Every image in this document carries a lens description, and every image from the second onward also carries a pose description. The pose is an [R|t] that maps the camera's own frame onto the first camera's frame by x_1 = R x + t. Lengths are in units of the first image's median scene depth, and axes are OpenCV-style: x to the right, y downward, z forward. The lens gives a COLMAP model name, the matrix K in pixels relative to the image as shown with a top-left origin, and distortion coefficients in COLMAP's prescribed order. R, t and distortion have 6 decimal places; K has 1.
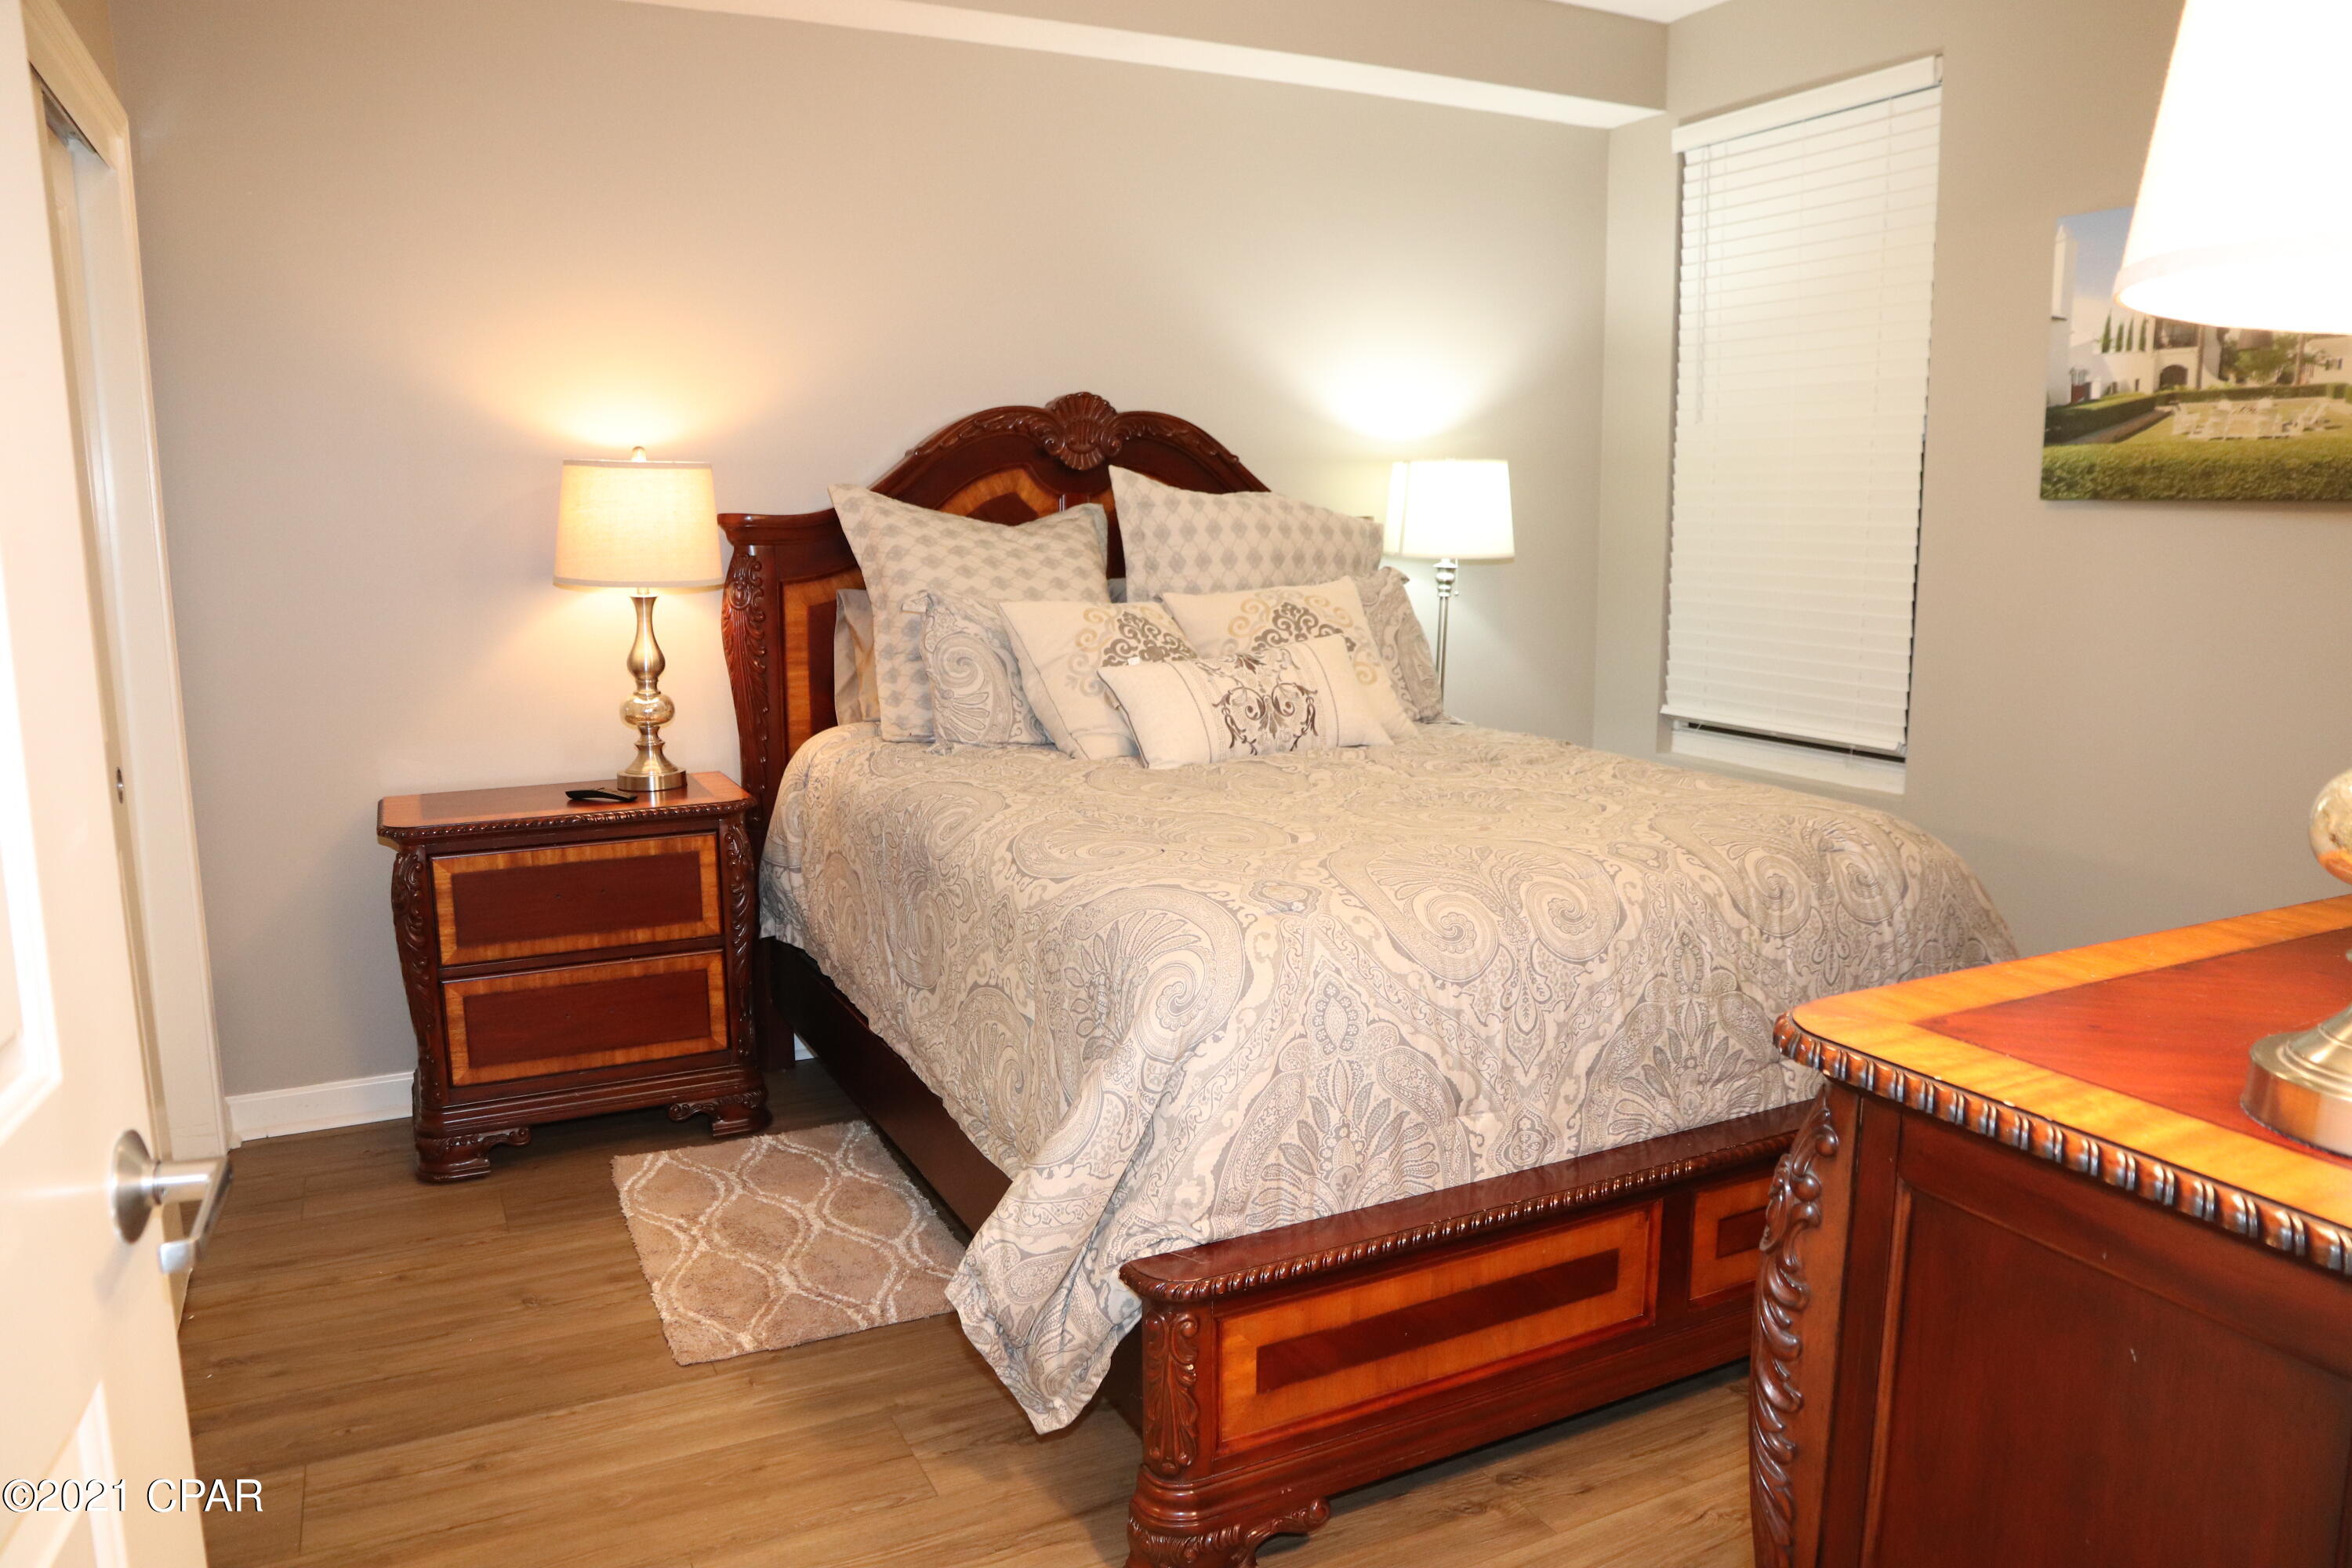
lens RADIAL K [[1618.6, 0, 1195.4], [0, 1618.6, 788.9], [0, 0, 1]] dist [-0.113926, 0.083844]
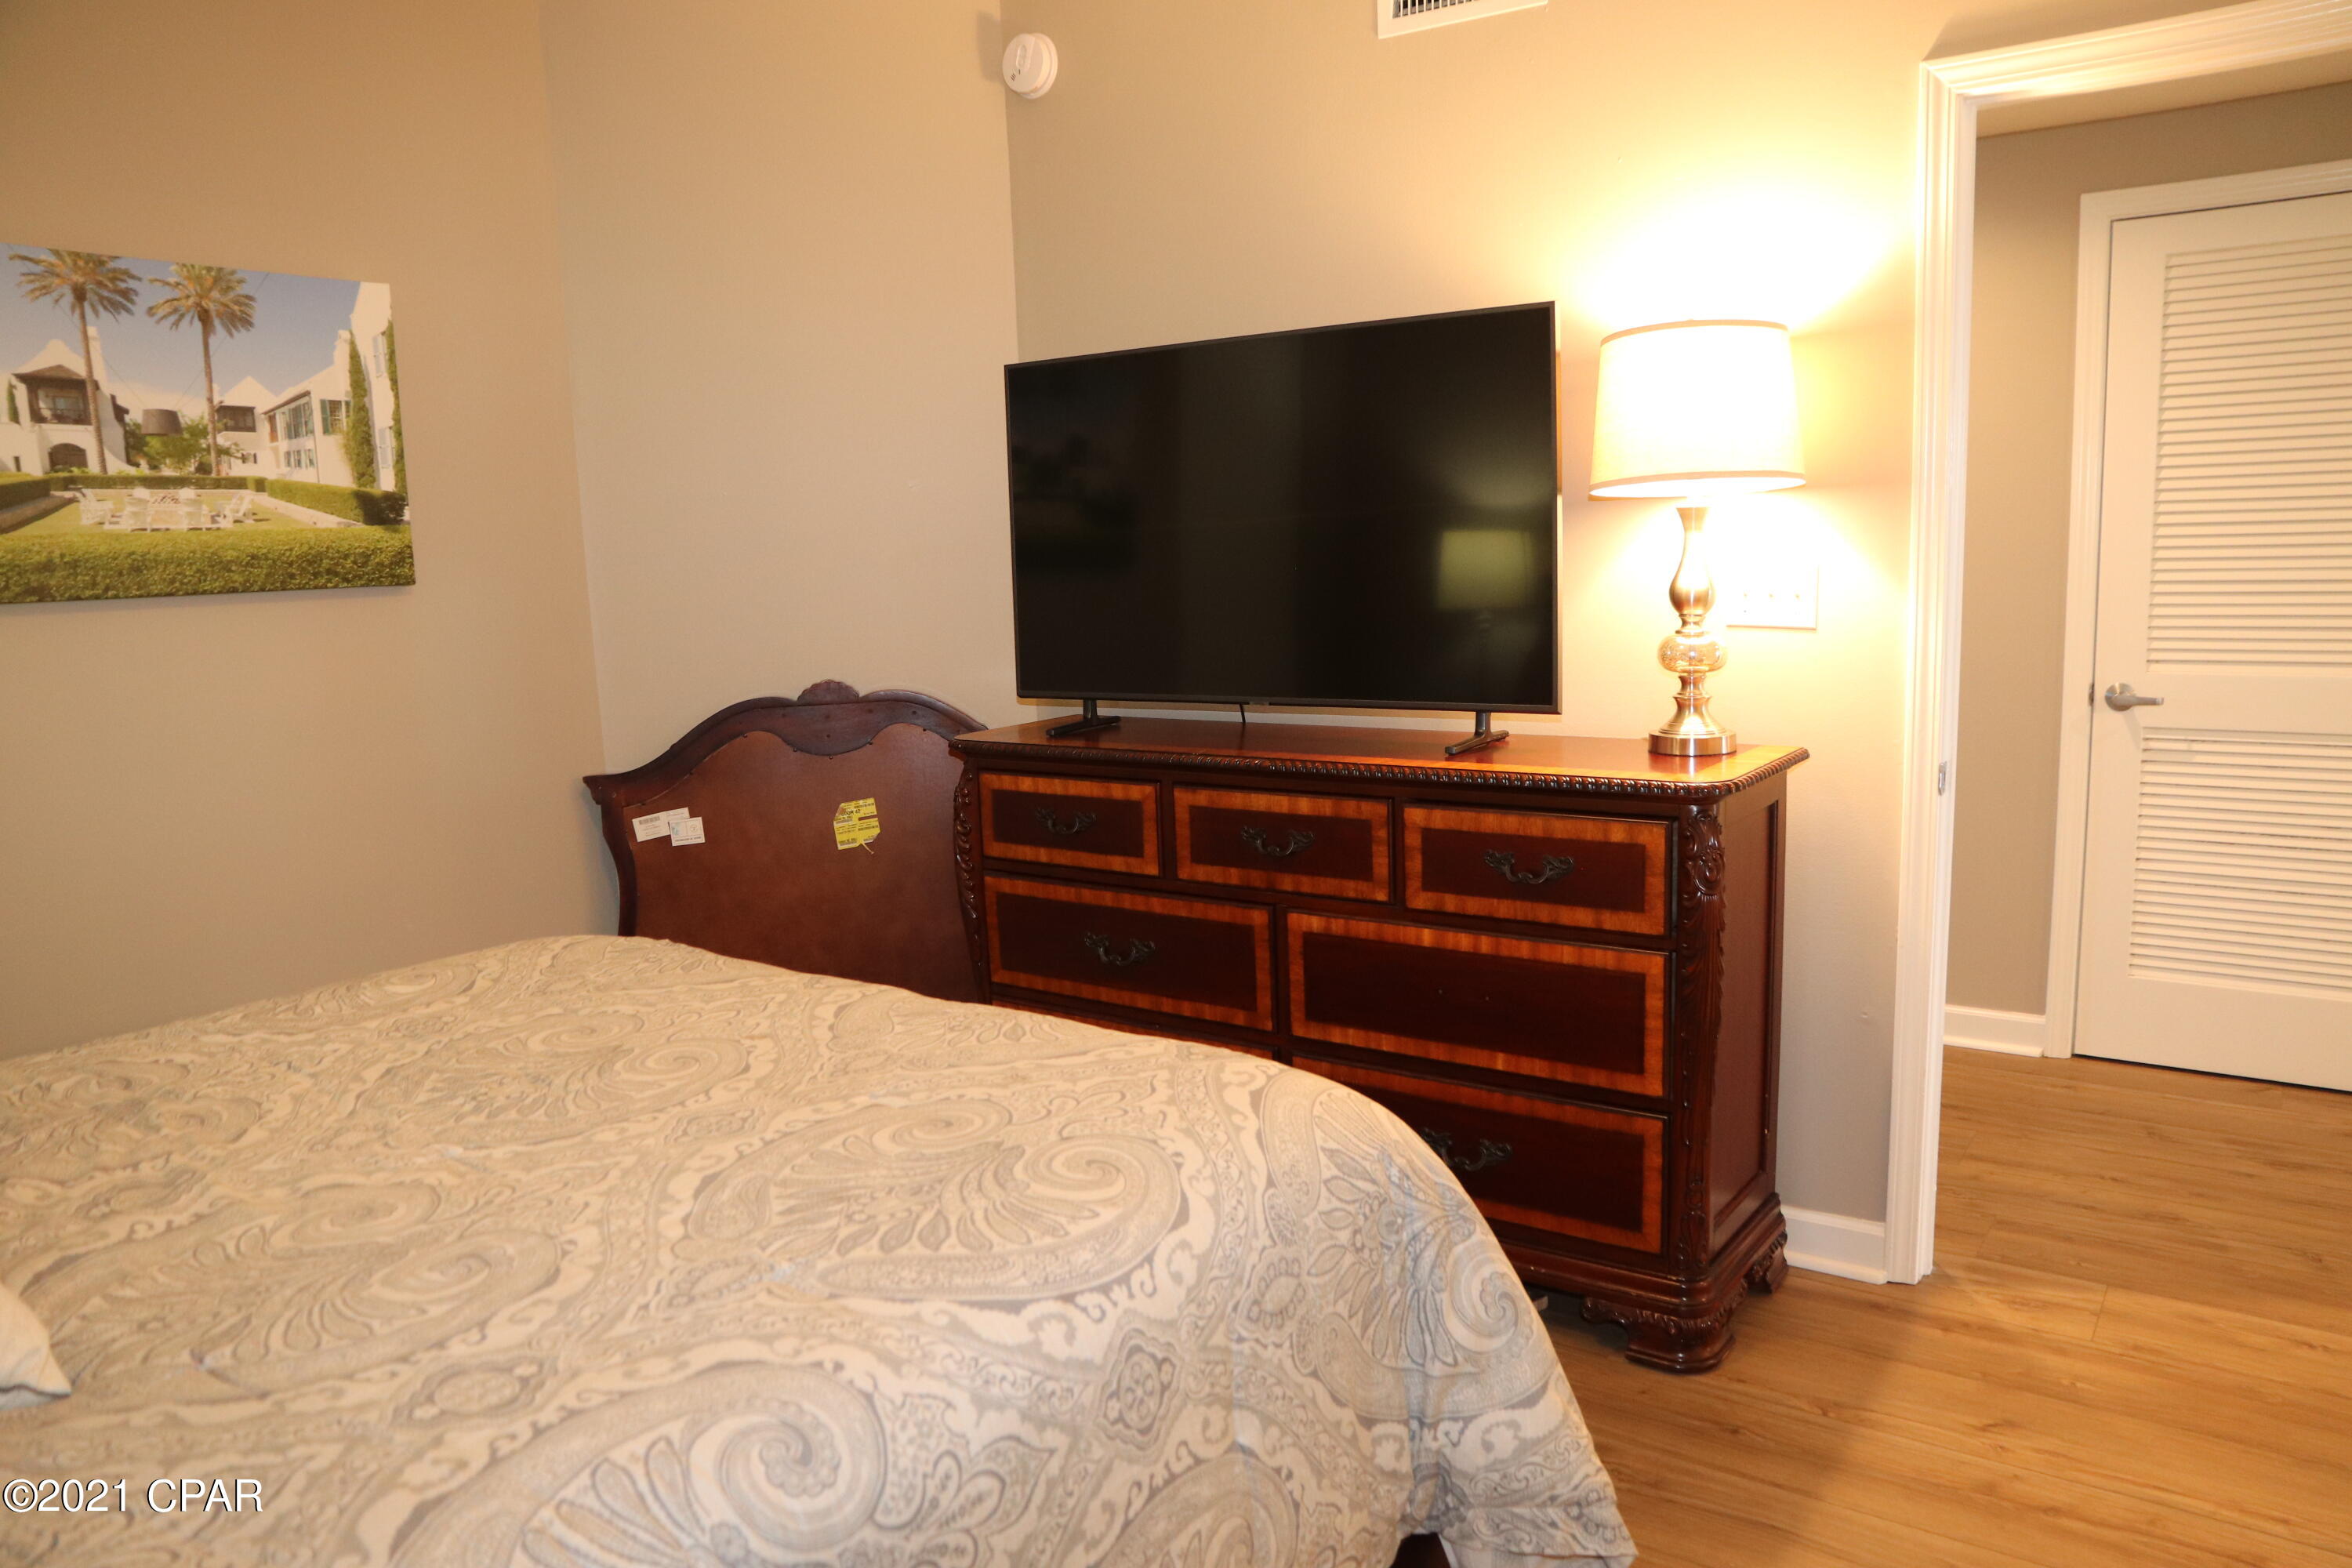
lens RADIAL K [[1618.6, 0, 1195.4], [0, 1618.6, 788.9], [0, 0, 1]] dist [-0.113926, 0.083844]
pose [[-0.454344, -0.121544, 0.882496, -0.446776], [0.189285, 0.954855, 0.228961, -0.174983], [-0.870484, 0.271070, -0.410826, 0.893698]]
